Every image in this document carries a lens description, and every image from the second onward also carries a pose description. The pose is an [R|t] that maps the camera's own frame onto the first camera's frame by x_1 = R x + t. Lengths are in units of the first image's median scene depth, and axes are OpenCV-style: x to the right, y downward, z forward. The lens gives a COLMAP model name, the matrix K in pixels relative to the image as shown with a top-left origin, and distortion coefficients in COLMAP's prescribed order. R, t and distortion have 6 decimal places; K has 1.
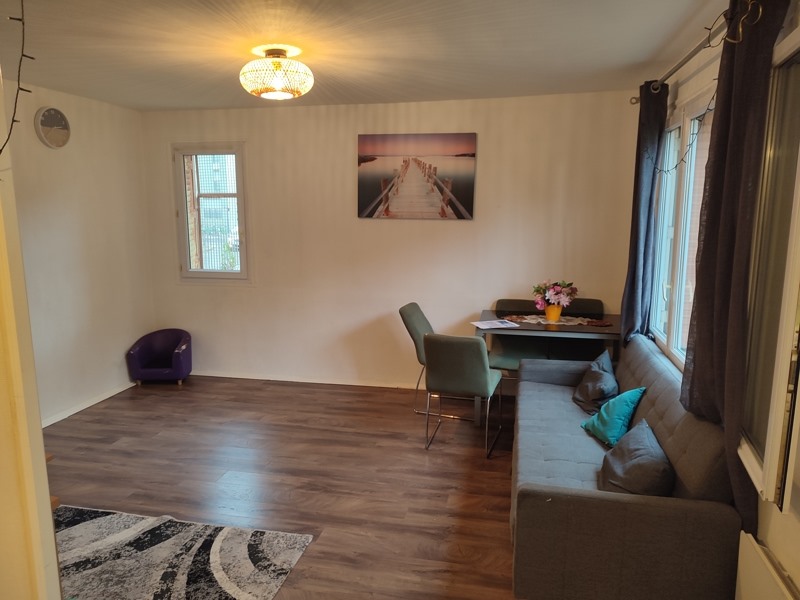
lens RADIAL K [[563.9, 0, 402.9], [0, 563.9, 298.7], [0, 0, 1]] dist [0.002136, -0.004988]
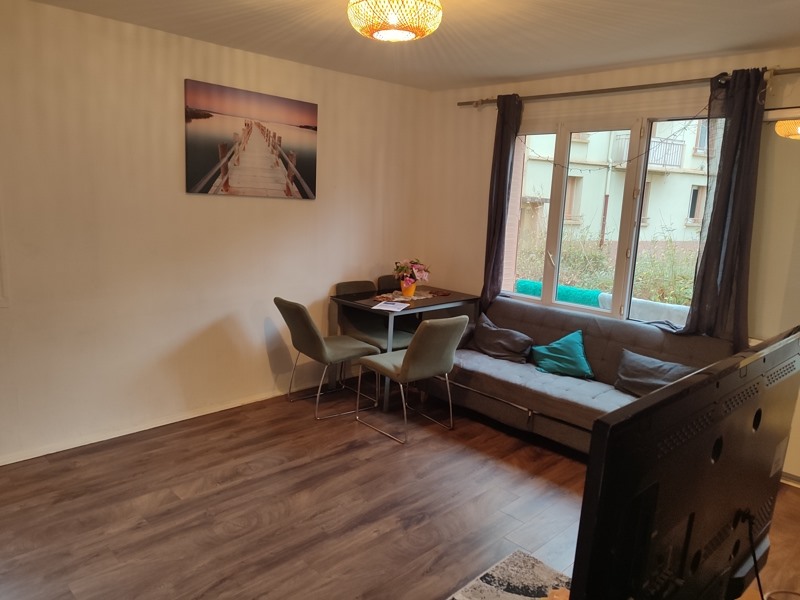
lens RADIAL K [[563.9, 0, 402.9], [0, 563.9, 298.7], [0, 0, 1]] dist [0.002136, -0.004988]
pose [[0.556200, -0.121266, 0.822153, -0.569848], [0.096040, 0.992047, 0.081353, -0.041209], [-0.825480, 0.033711, 0.563424, 0.372098]]
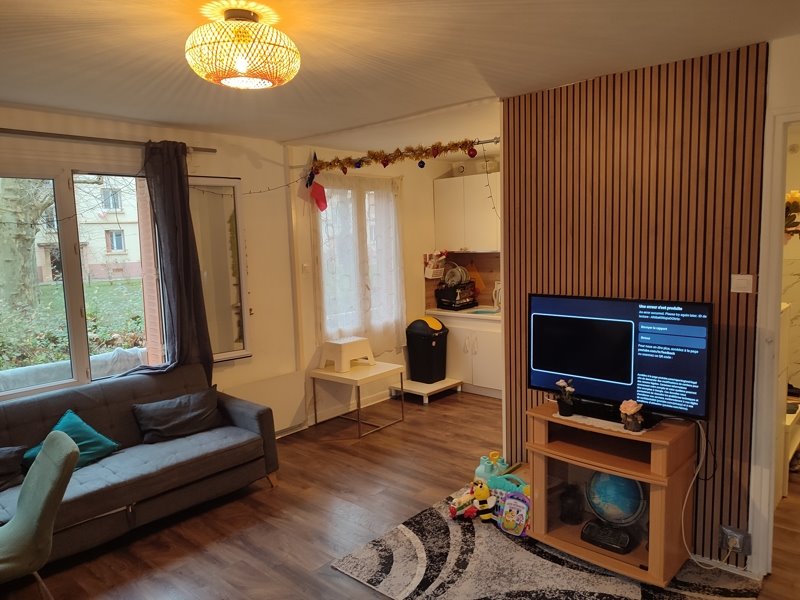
lens RADIAL K [[583.4, 0, 381.6], [0, 583.4, 296.9], [0, 0, 1]] dist [0.079945, -0.000578]
pose [[-0.846610, -0.038172, 0.530843, -0.473447], [0.116933, 0.959712, 0.255500, -0.188867], [-0.519209, 0.278382, -0.808038, 1.005895]]
